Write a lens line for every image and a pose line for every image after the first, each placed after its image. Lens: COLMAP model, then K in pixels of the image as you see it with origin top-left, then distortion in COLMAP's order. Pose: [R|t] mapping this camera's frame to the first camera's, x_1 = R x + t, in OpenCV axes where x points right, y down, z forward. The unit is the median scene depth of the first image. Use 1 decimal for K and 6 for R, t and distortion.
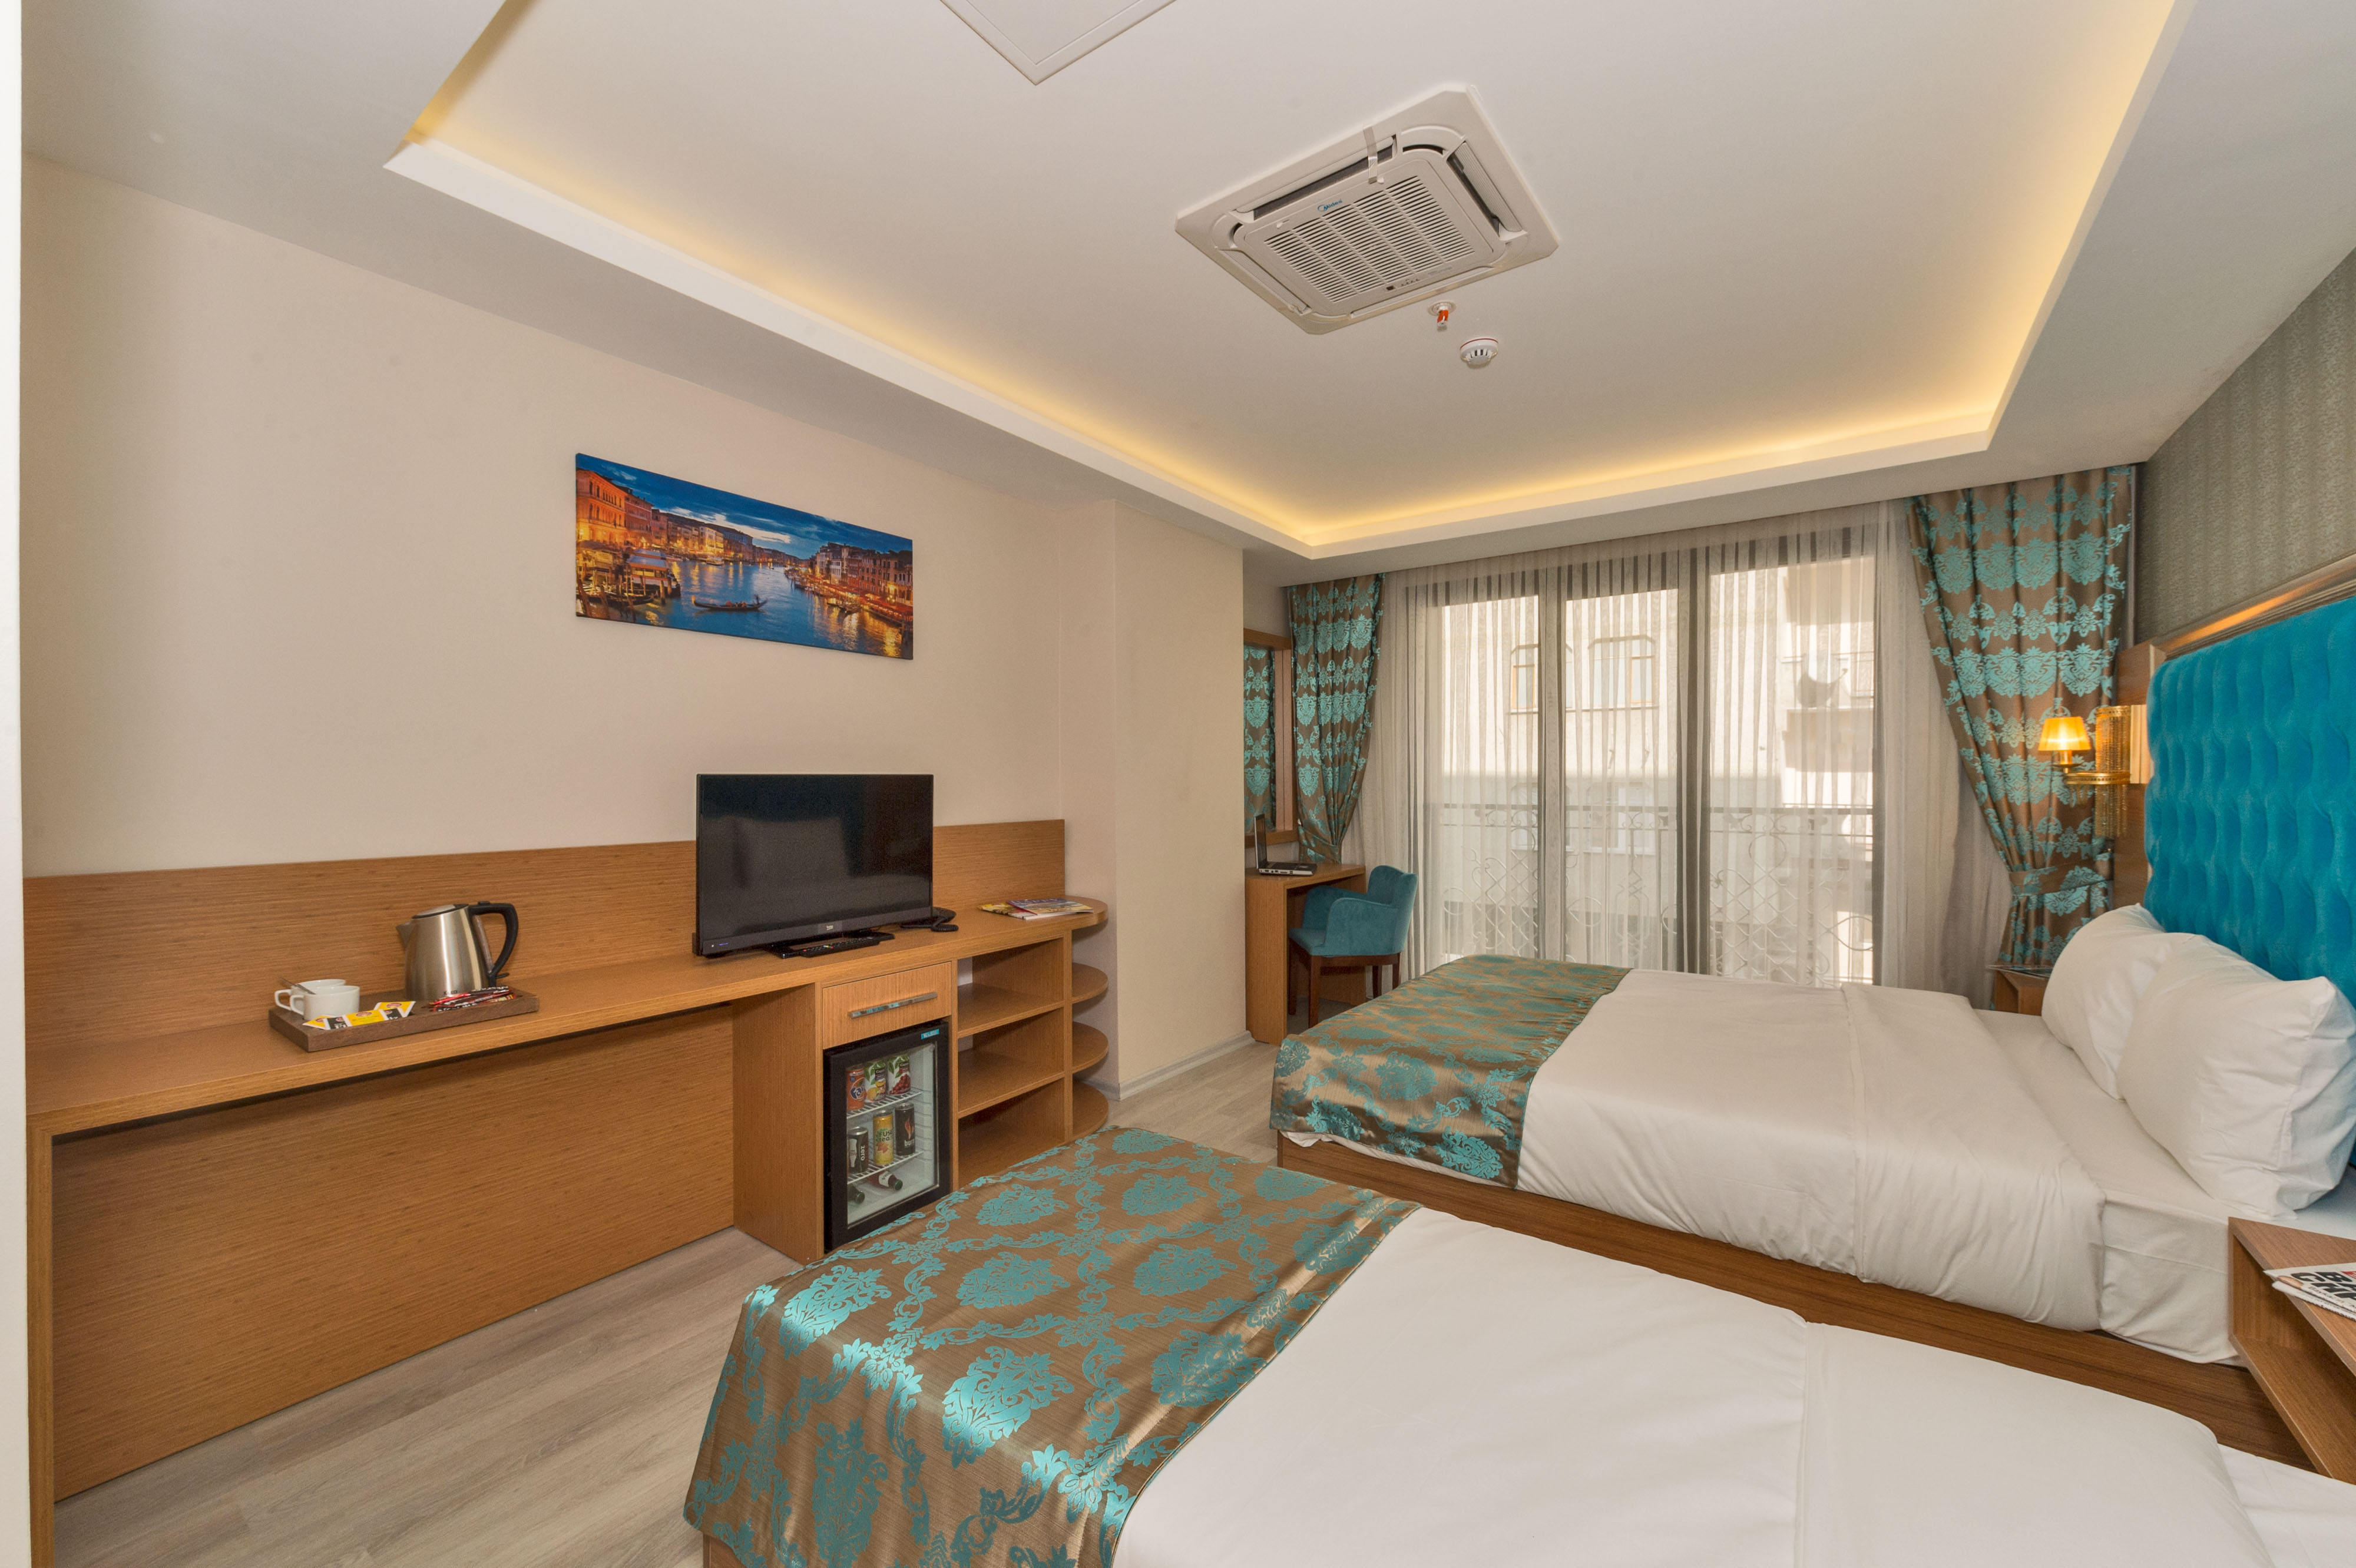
lens RADIAL K [[930.9, 0, 1178.5], [0, 930.9, 785.0], [0, 0, 1]] dist [0.027550, -0.002057]
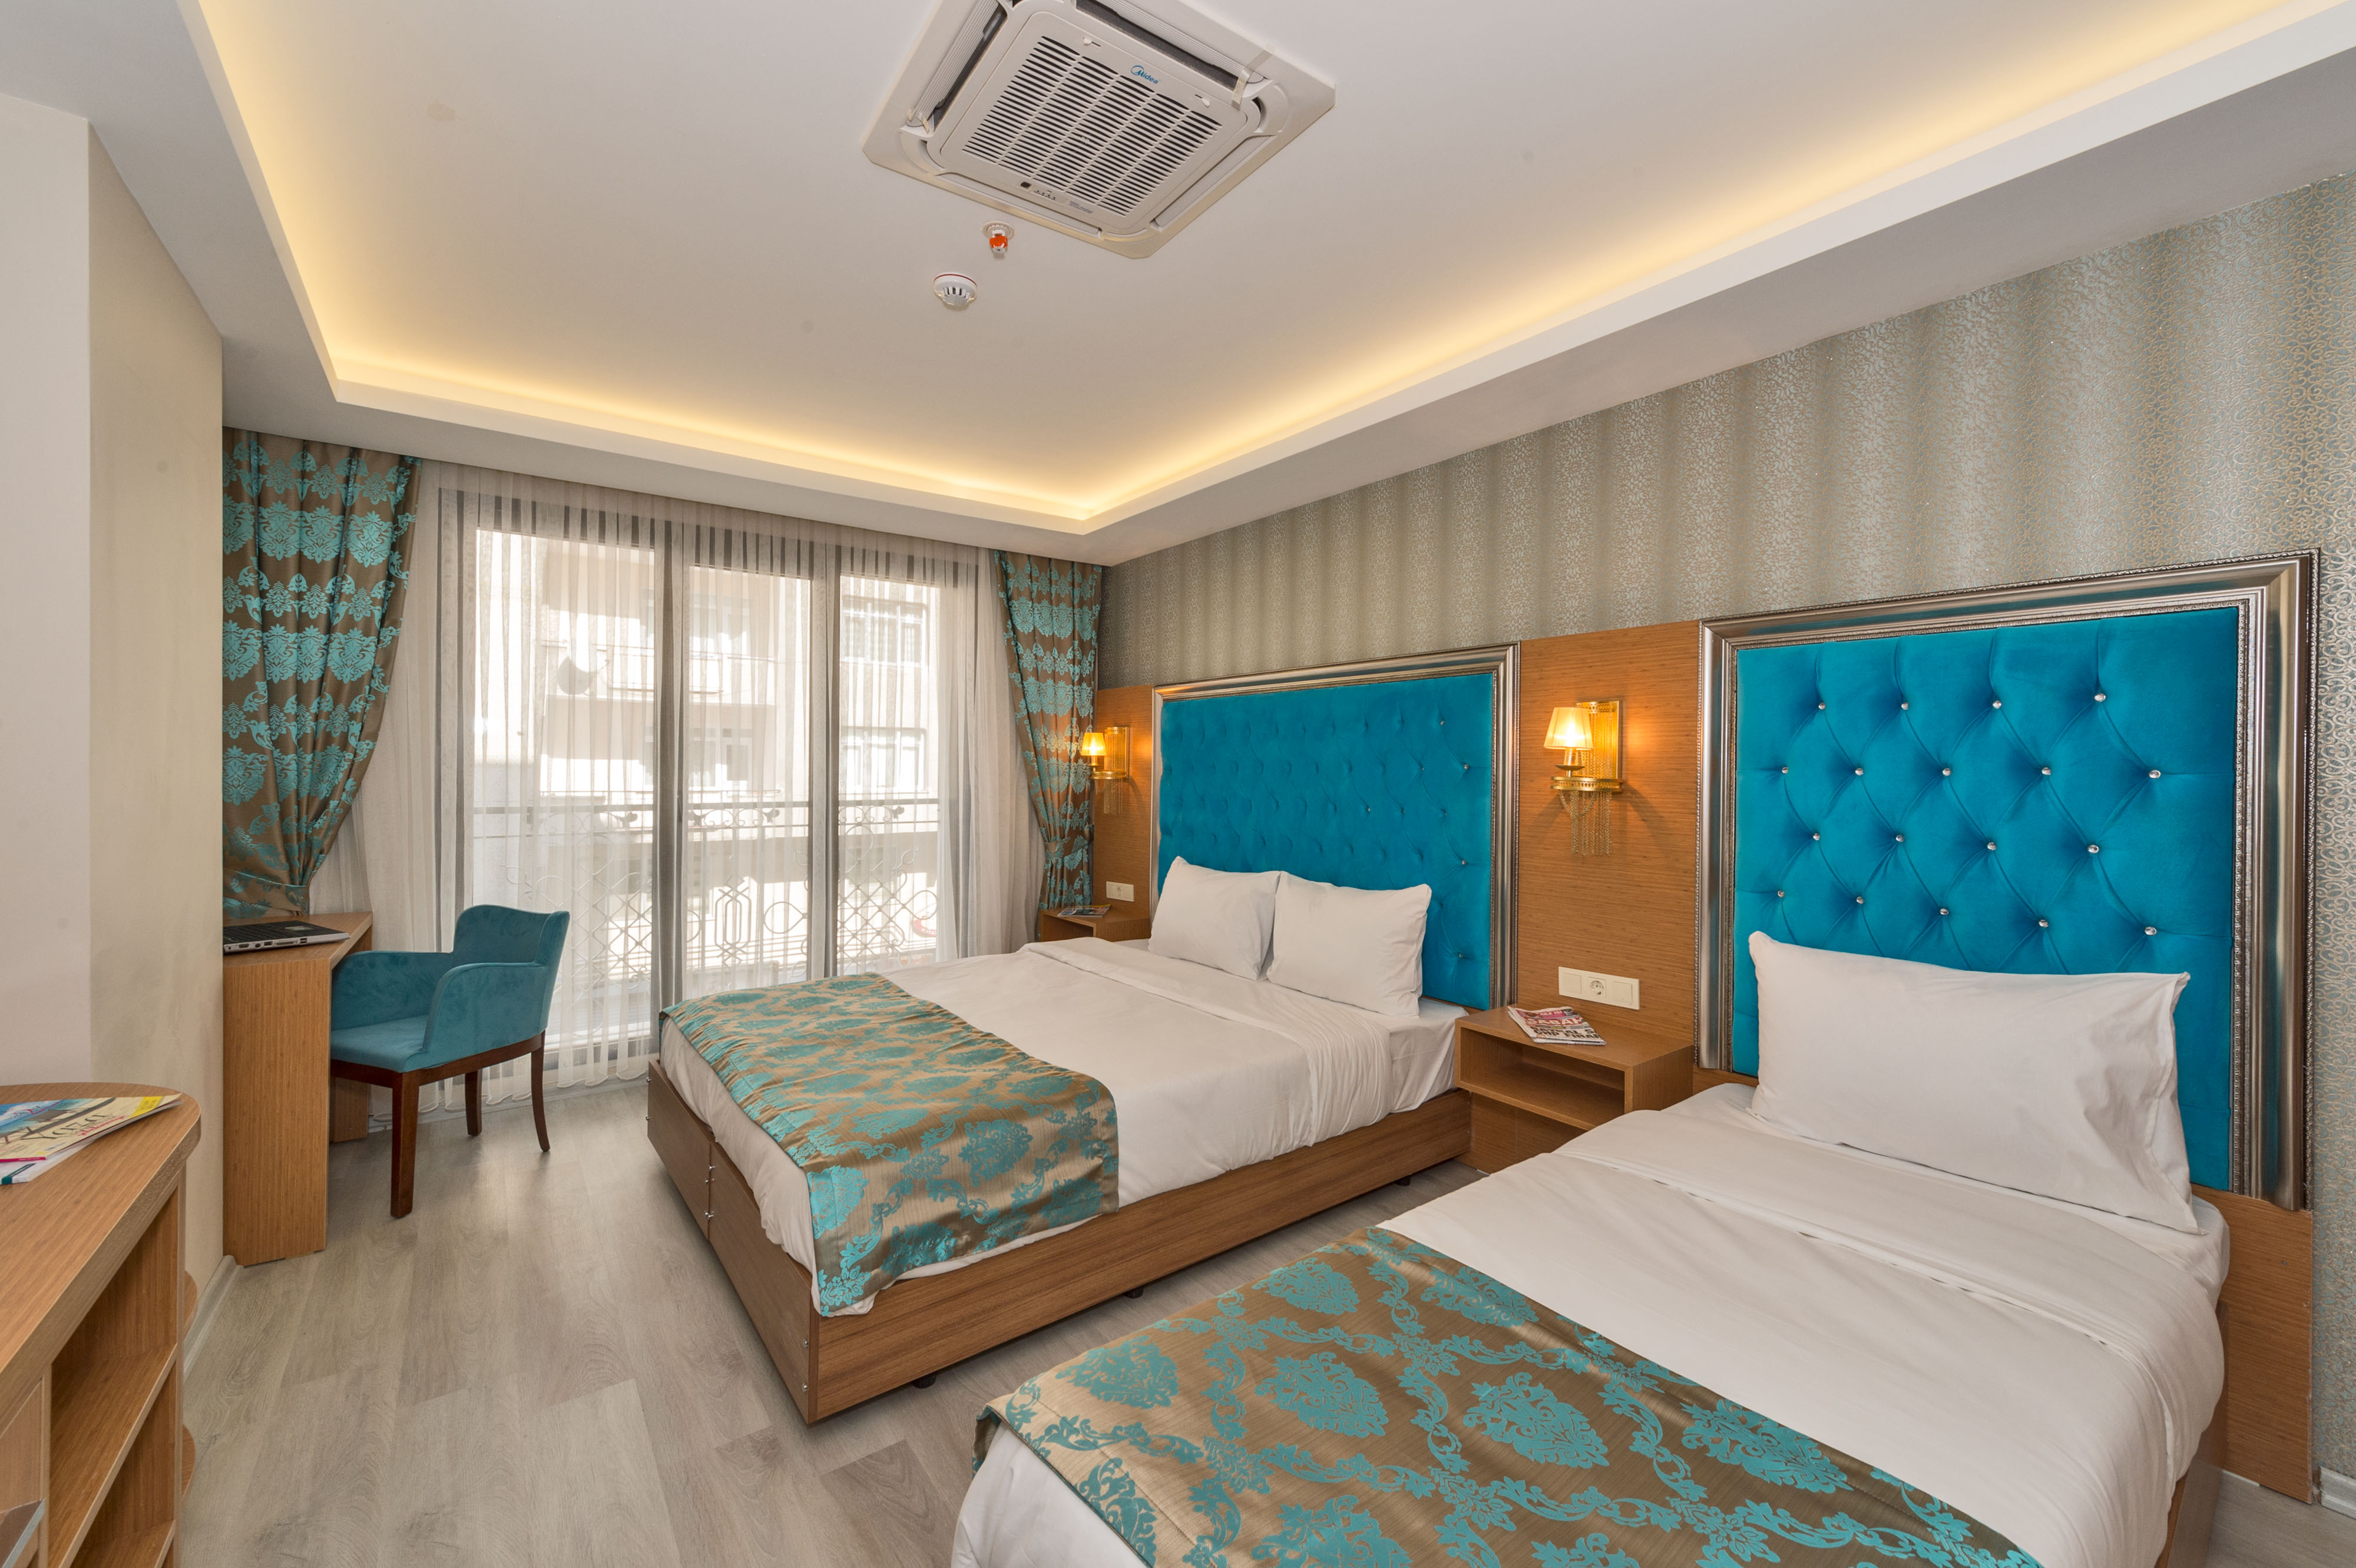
lens RADIAL K [[930.9, 0, 1172.2], [0, 930.9, 773.7], [0, 0, 1]] dist [0.027550, -0.002057]
pose [[0.317082, -0.003202, 0.948393, -0.327805], [-0.001238, 0.999992, 0.003790, -0.013729], [-0.948397, -0.002376, 0.317075, 0.397008]]
